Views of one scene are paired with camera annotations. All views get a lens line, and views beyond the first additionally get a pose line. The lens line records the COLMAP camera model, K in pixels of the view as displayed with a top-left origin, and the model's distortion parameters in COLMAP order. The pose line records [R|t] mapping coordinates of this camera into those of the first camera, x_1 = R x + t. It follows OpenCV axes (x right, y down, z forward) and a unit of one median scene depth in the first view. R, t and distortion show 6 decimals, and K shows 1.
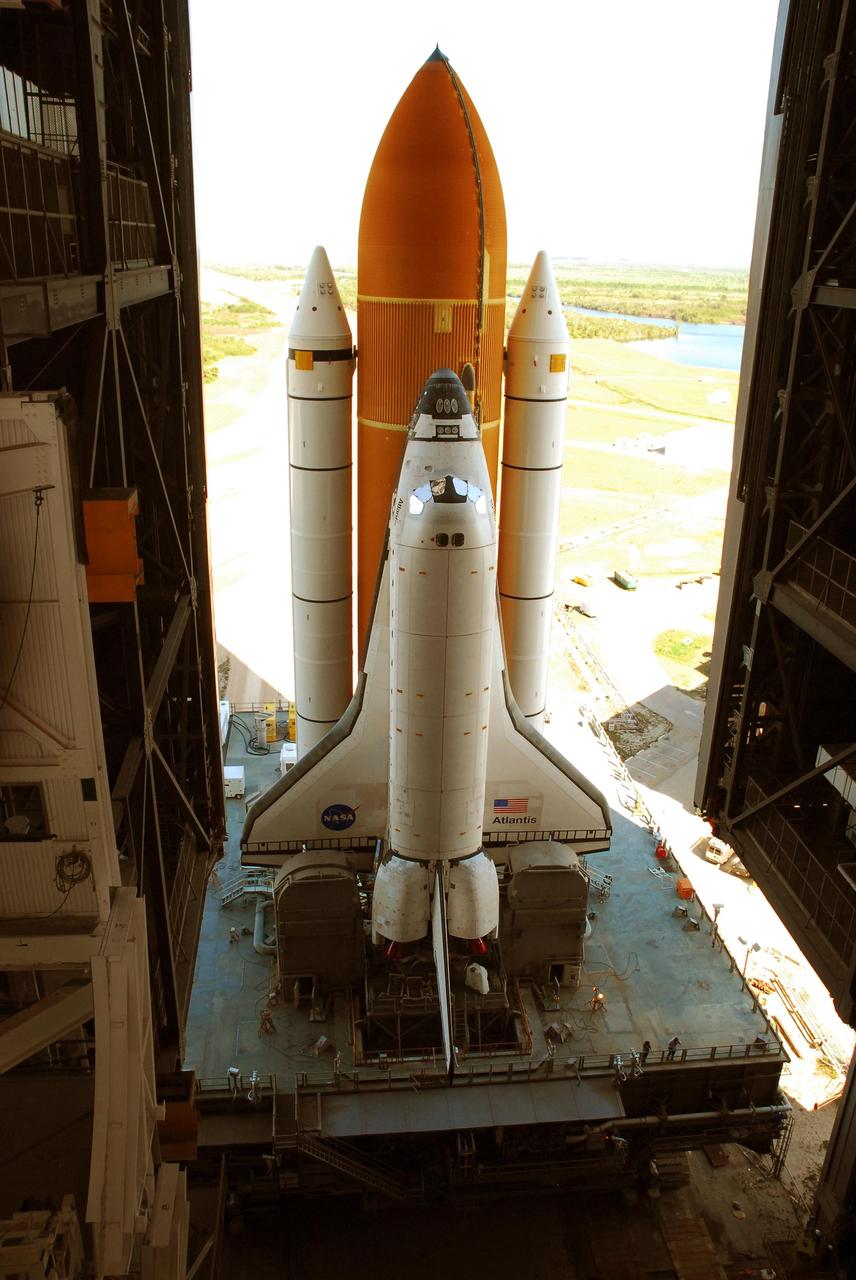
lens RADIAL K [[954.7, 0, 424.5], [0, 954.7, 632.3], [0, 0, 1]] dist [-0.104556, 0.047768]
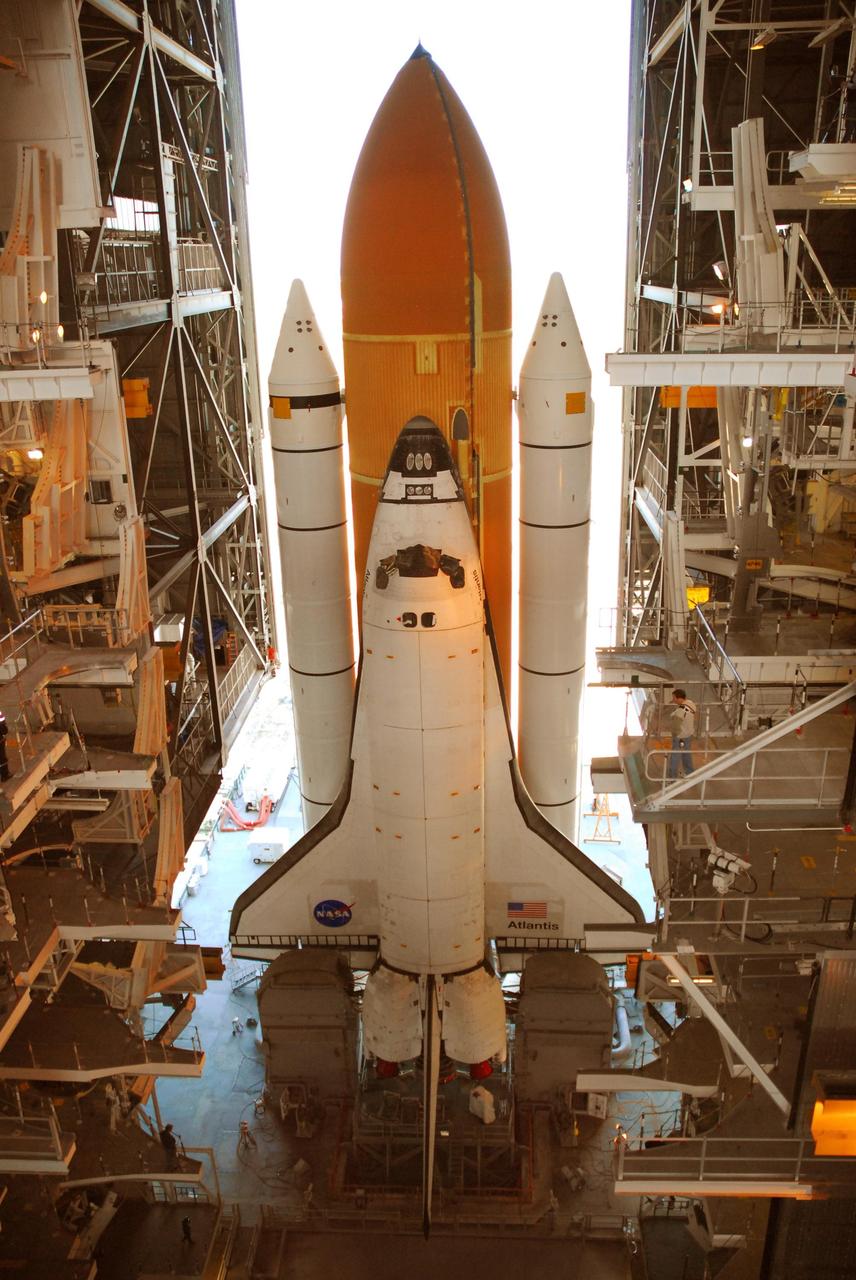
lens RADIAL K [[954.7, 0, 435.8], [0, 954.7, 642.5], [0, 0, 1]] dist [-0.104556, 0.047768]
pose [[0.987609, 0.011887, -0.156484, 0.150412], [-0.012226, 0.999925, -0.001205, -0.065025], [0.156457, 0.003103, 0.987680, 0.137325]]
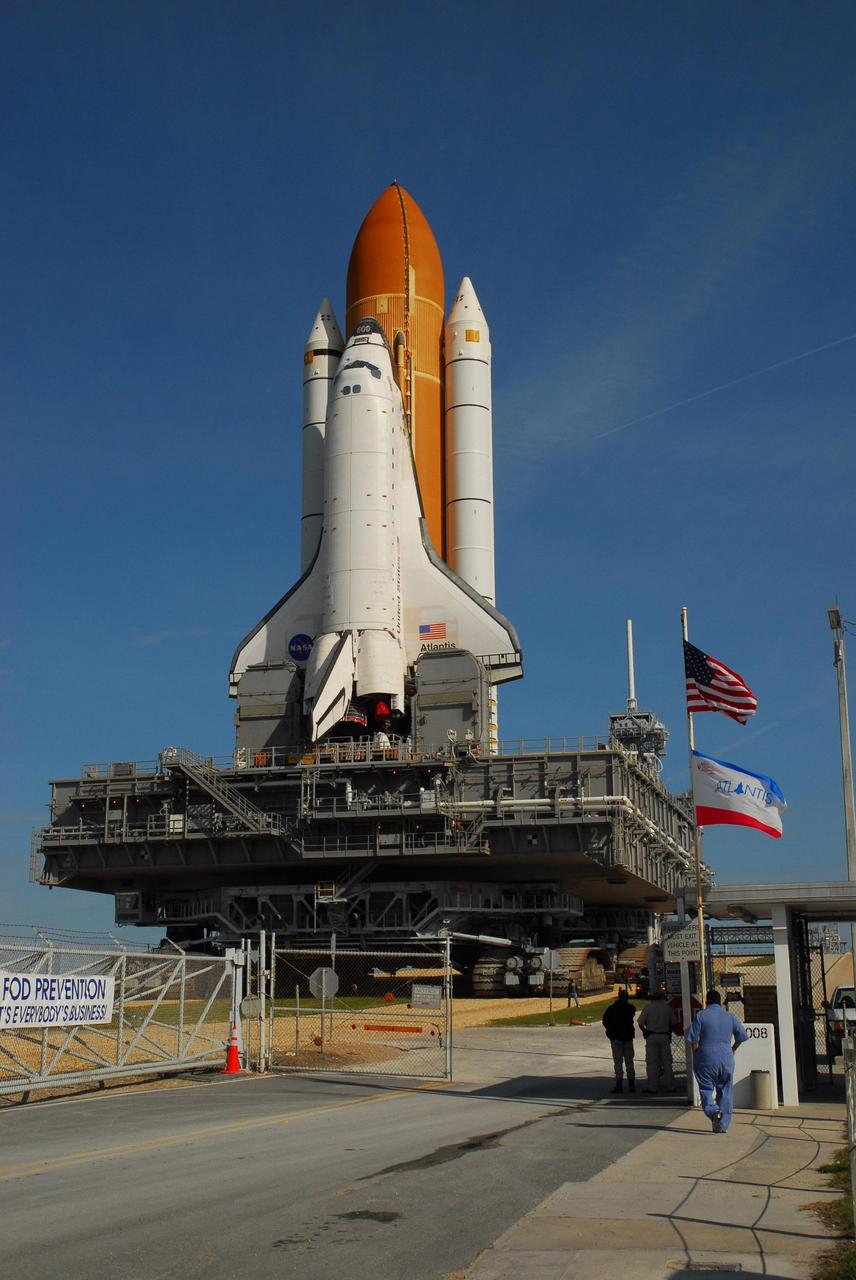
lens RADIAL K [[1459.9, 0, 423.6], [0, 1459.9, 629.3], [0, 0, 1]] dist [0.051421, 0.000000]
pose [[0.924596, -0.117288, -0.362445, 0.812314], [-0.115468, 0.820383, -0.560035, 1.315990], [0.363029, 0.559657, 0.744979, -0.431094]]
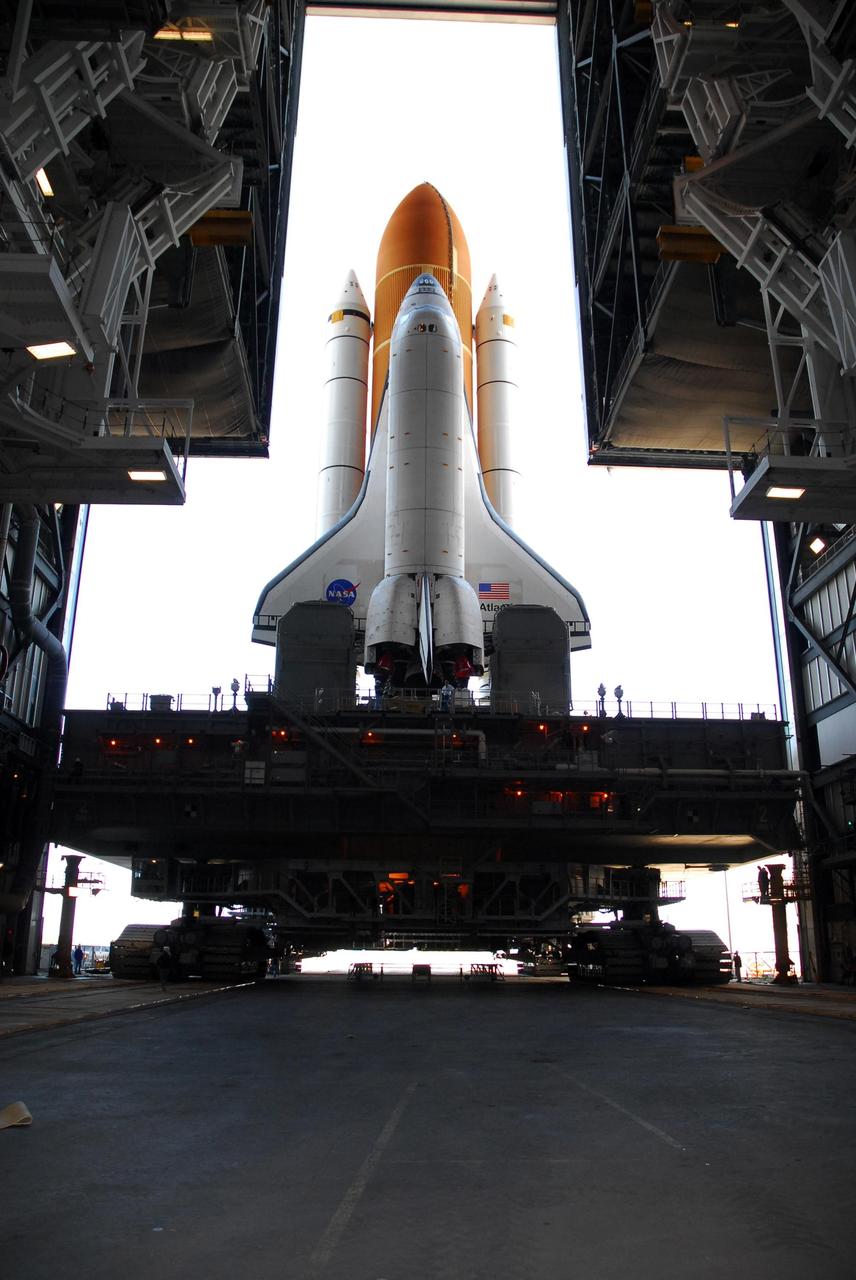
lens RADIAL K [[954.7, 0, 423.3], [0, 954.7, 646.3], [0, 0, 1]] dist [-0.104556, 0.047768]
pose [[0.997791, -0.032028, -0.058196, 0.075793], [-0.011503, 0.779541, -0.626245, 1.009038], [0.065423, 0.625531, 0.777451, 0.165120]]
